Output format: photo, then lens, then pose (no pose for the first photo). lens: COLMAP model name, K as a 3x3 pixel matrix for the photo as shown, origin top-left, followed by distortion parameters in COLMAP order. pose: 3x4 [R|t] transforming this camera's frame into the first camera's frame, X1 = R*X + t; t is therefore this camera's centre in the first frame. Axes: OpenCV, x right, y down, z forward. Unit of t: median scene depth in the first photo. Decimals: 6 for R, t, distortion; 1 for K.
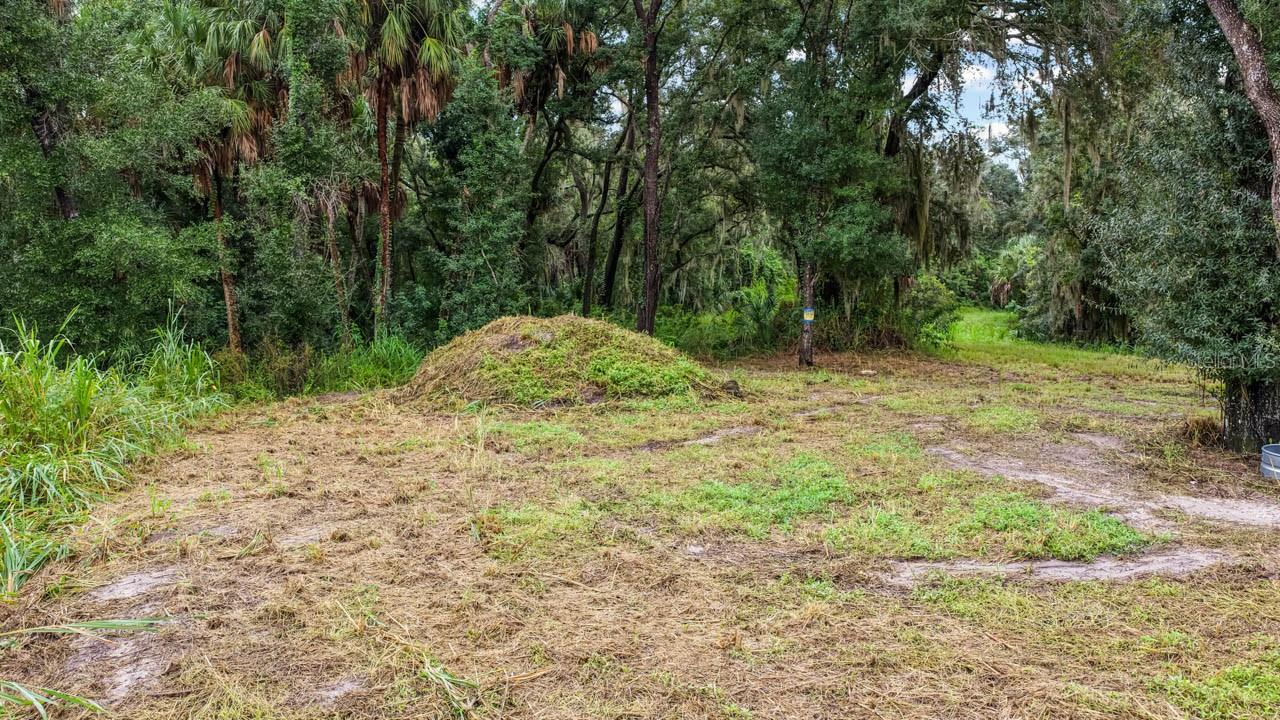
lens RADIAL K [[1136.6, 0, 640.0], [0, 1136.6, 360.0], [0, 0, 1]] dist [-0.001104, 0.007777]
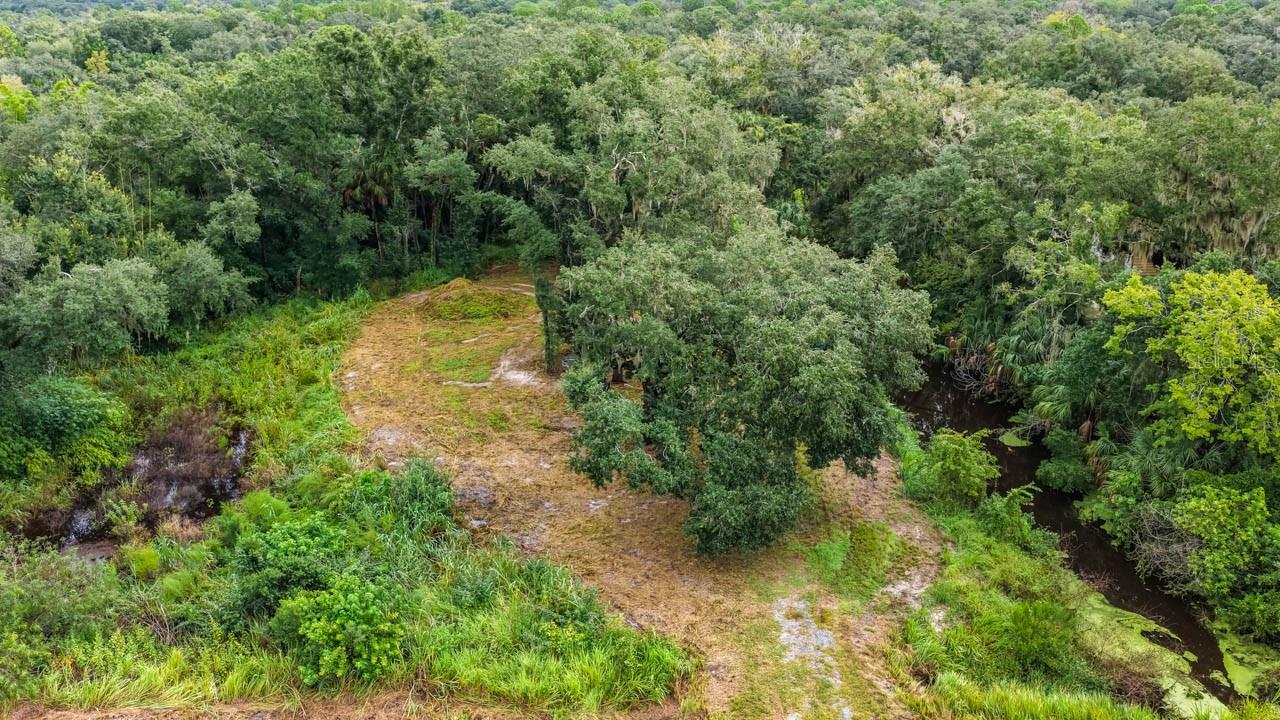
lens RADIAL K [[1071.0, 0, 640.0], [0, 1071.0, 360.0], [0, 0, 1]] dist [0.001639, 0.002392]
pose [[0.985738, 0.087584, -0.143698, 0.660163], [-0.044808, 0.959668, 0.277543, -0.525435], [0.162211, -0.267145, 0.949906, -1.456005]]
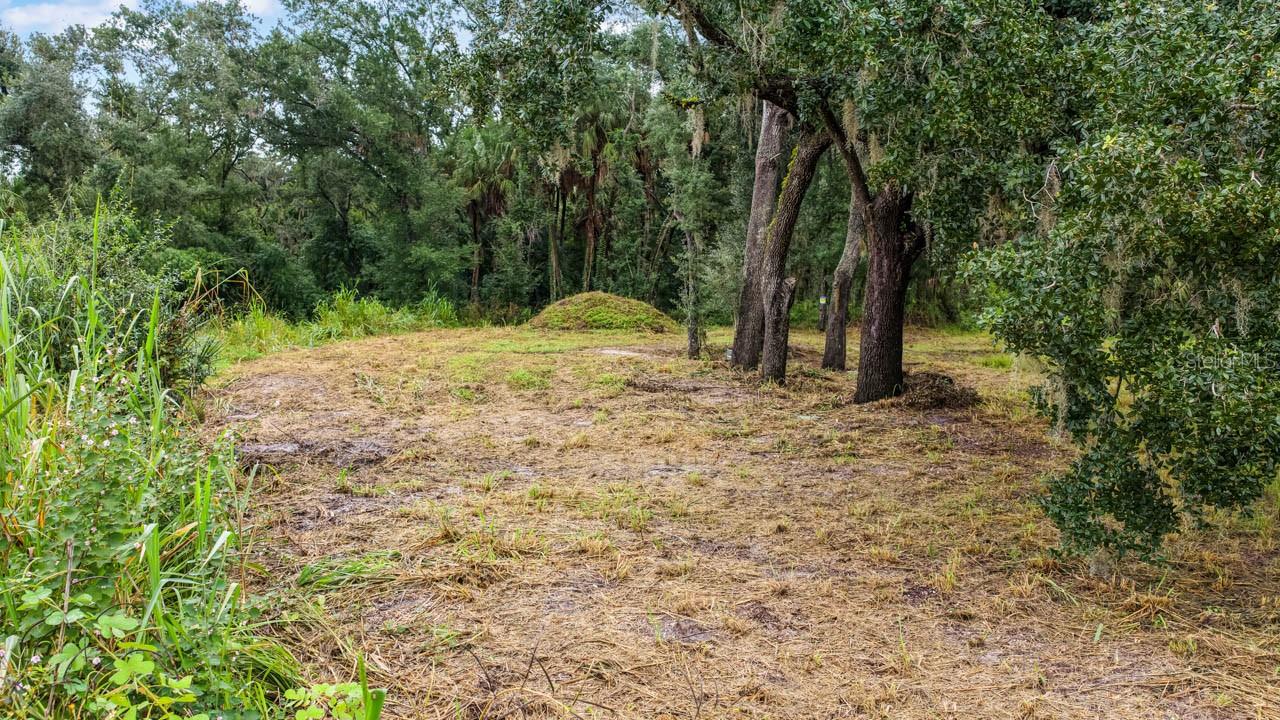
lens RADIAL K [[1071.0, 0, 640.0], [0, 1071.0, 360.0], [0, 0, 1]] dist [0.001639, 0.002392]
pose [[0.903611, 0.054704, -0.424846, 0.577511], [-0.050531, 0.998500, 0.021091, 0.027904], [0.425362, 0.002410, 0.905020, -0.514395]]
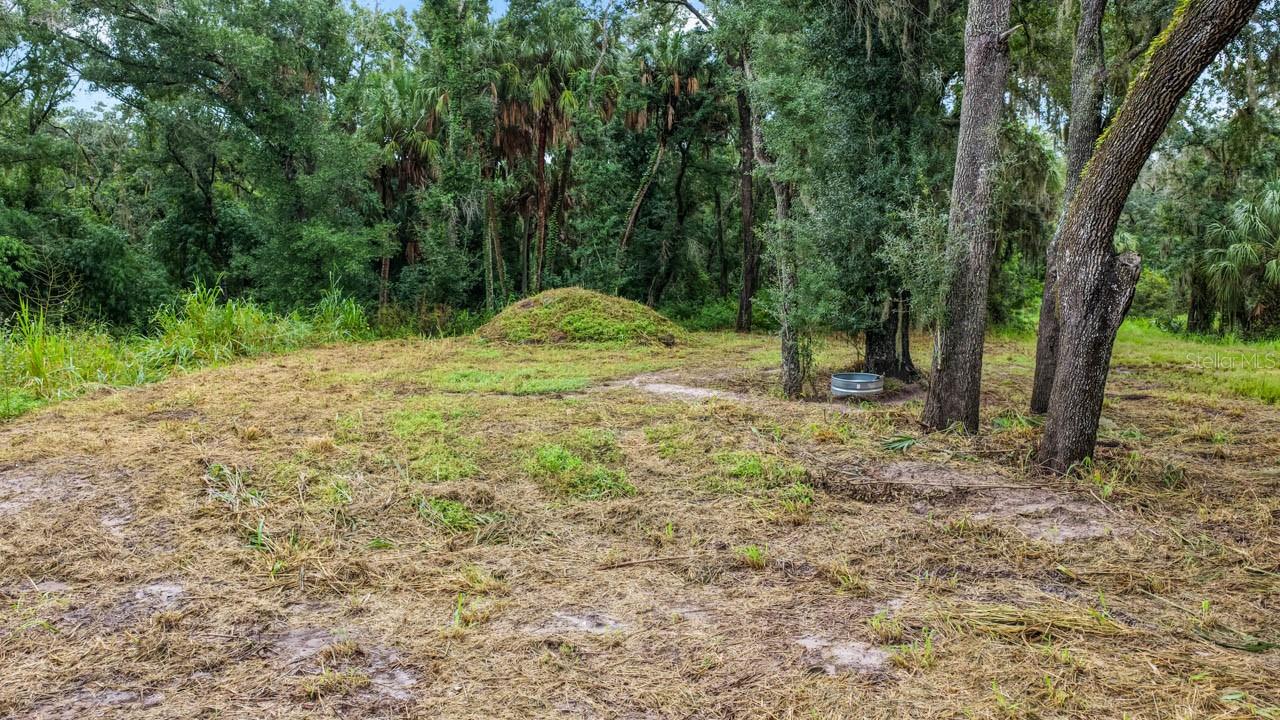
lens RADIAL K [[1089.2, 0, 640.0], [0, 1089.2, 360.0], [0, 0, 1]] dist [-0.001625, 0.002922]
pose [[0.941493, 0.041848, -0.334424, 0.335354], [-0.037880, 0.999113, 0.018382, 0.017504], [0.334897, -0.004639, 0.942243, -0.212435]]
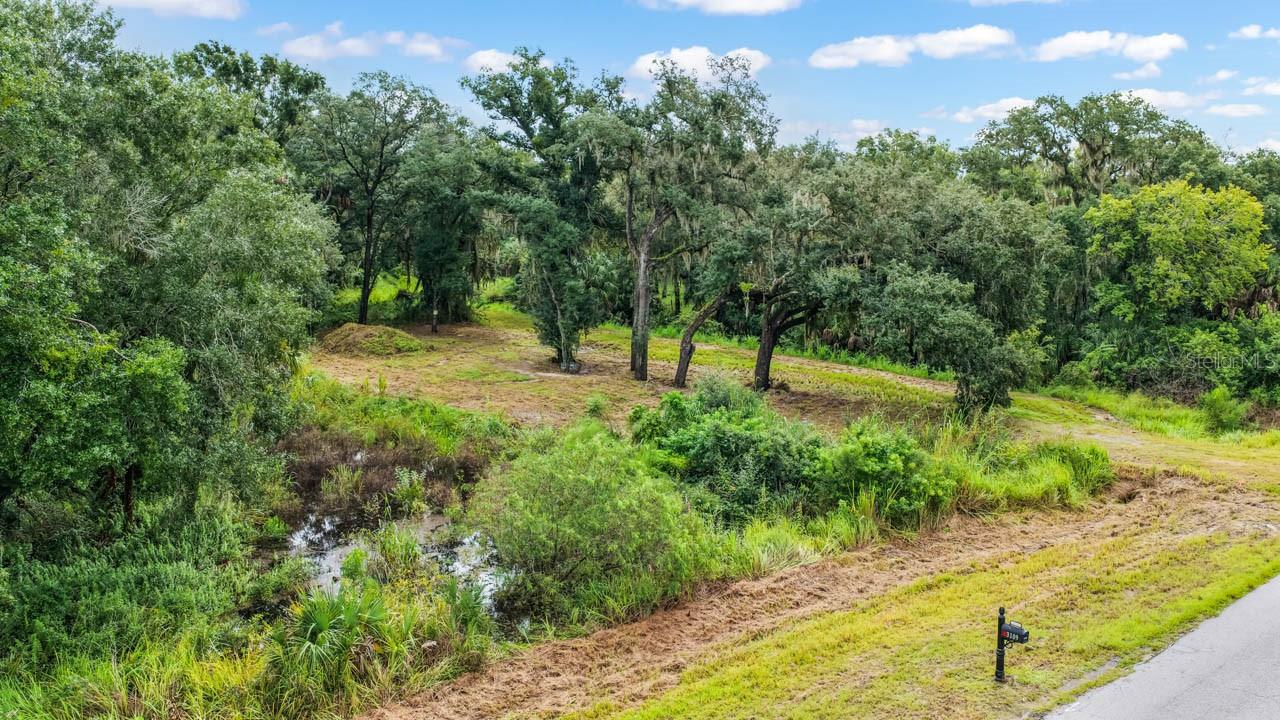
lens RADIAL K [[1089.2, 0, 640.0], [0, 1089.2, 360.0], [0, 0, 1]] dist [-0.001625, 0.002922]
pose [[0.907145, -0.024295, 0.420117, -0.464140], [-0.009260, 0.996938, 0.077646, -0.126649], [-0.420717, -0.074327, 0.904142, -1.409677]]
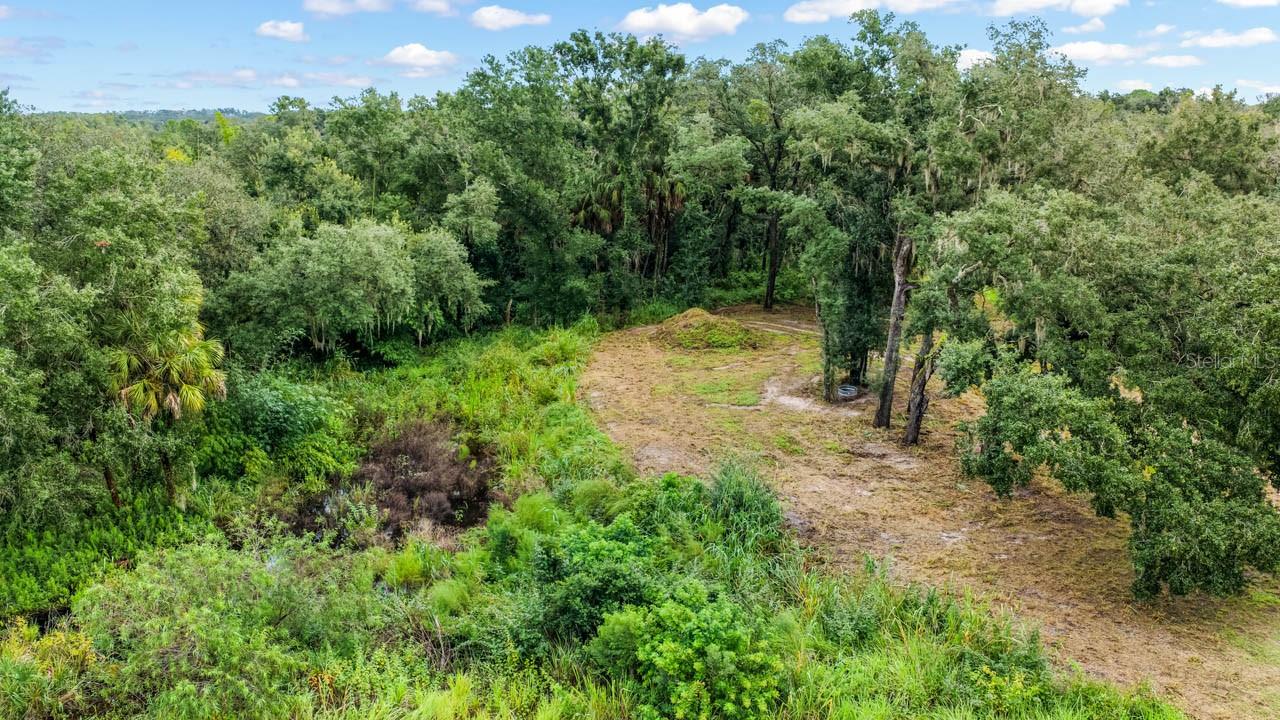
lens RADIAL K [[1068.8, 0, 640.0], [0, 1068.8, 360.0], [0, 0, 1]] dist [-0.008481, -0.000622]
pose [[0.959946, 0.094394, -0.263806, 0.368363], [-0.048767, 0.983459, 0.174443, -0.284767], [0.275908, -0.154591, 0.948671, -1.245579]]
